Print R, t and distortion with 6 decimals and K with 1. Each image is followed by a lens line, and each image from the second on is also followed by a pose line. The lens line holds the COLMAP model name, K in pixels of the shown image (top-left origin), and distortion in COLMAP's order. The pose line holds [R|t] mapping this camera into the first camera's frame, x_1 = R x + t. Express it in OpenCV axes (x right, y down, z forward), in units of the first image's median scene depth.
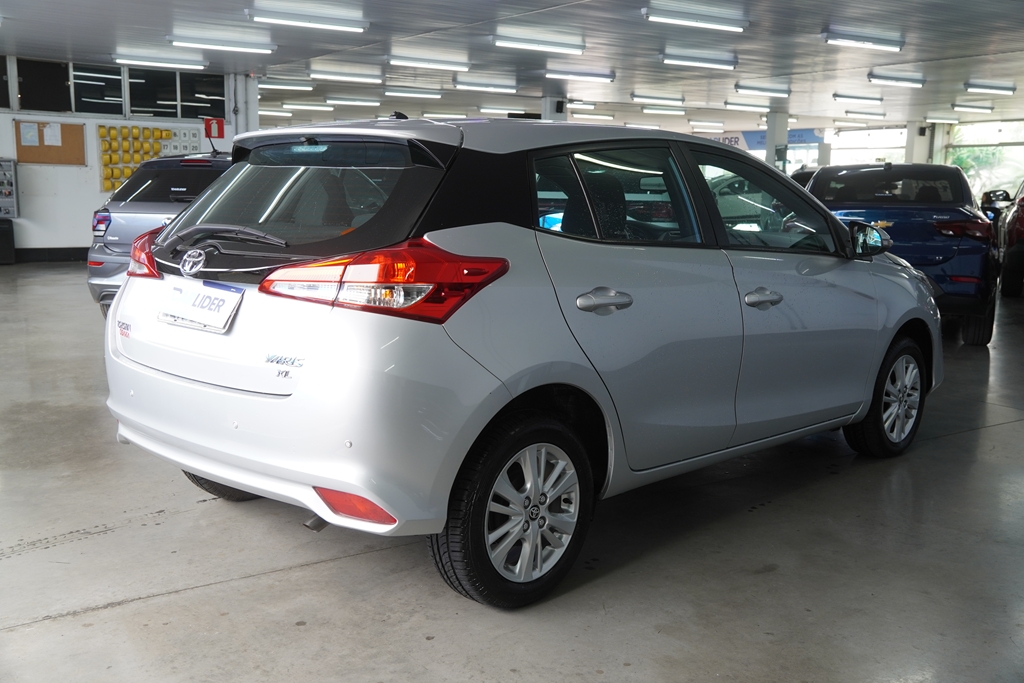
lens RADIAL K [[1044.2, 0, 507.5], [0, 1044.2, 341.6], [0, 0, 1]] dist [0.045134, 0.000000]
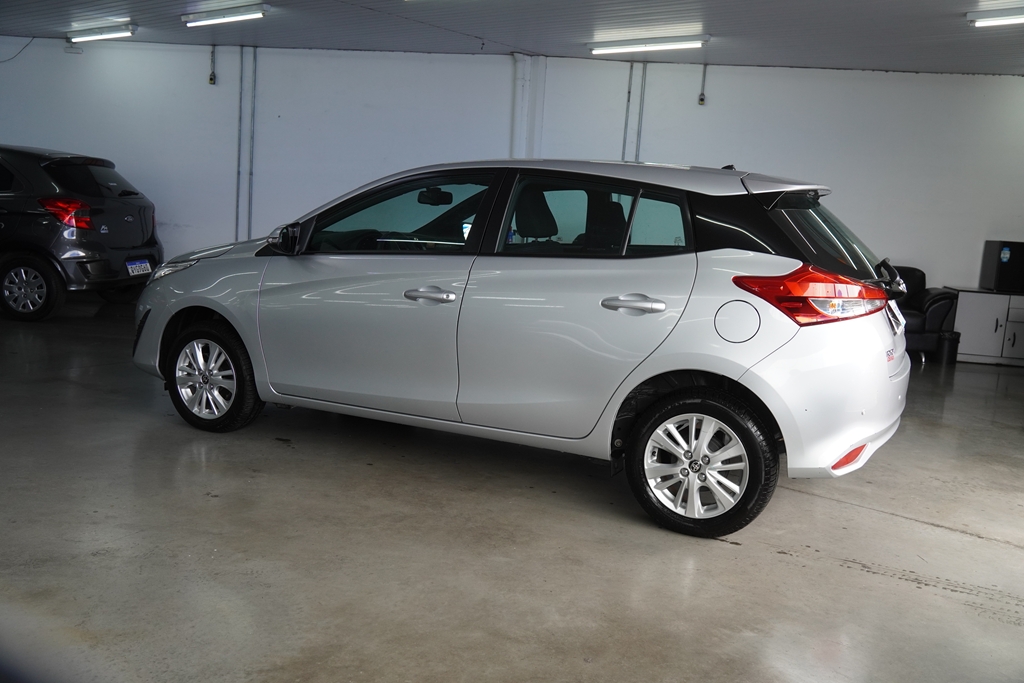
lens RADIAL K [[894.2, 0, 511.6], [0, 894.2, 339.3], [0, 0, 1]] dist [-0.006727, 0.001502]
pose [[-0.293631, -0.180695, 0.938685, -1.046386], [0.090879, 0.972247, 0.215583, -0.255241], [-0.951589, 0.148608, -0.269060, 1.474285]]
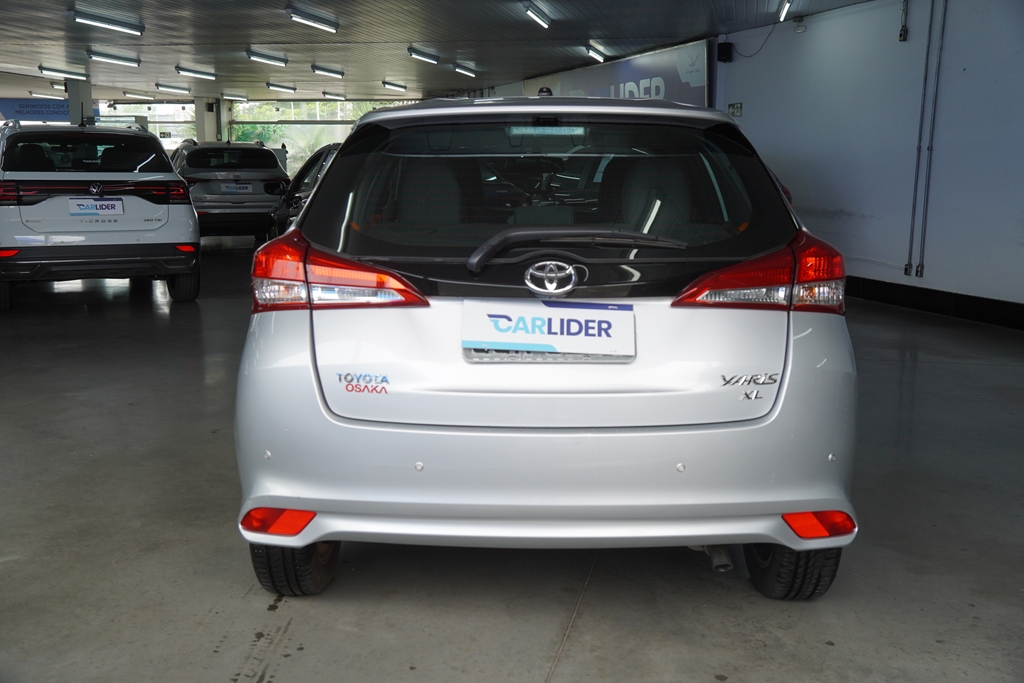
lens RADIAL K [[1044.2, 0, 510.7], [0, 1044.2, 342.6], [0, 0, 1]] dist [0.045134, 0.000000]
pose [[0.722138, -0.126165, 0.680146, -0.677551], [0.108447, 0.991717, 0.068818, -0.067469], [-0.683195, 0.024064, 0.729839, 0.362275]]
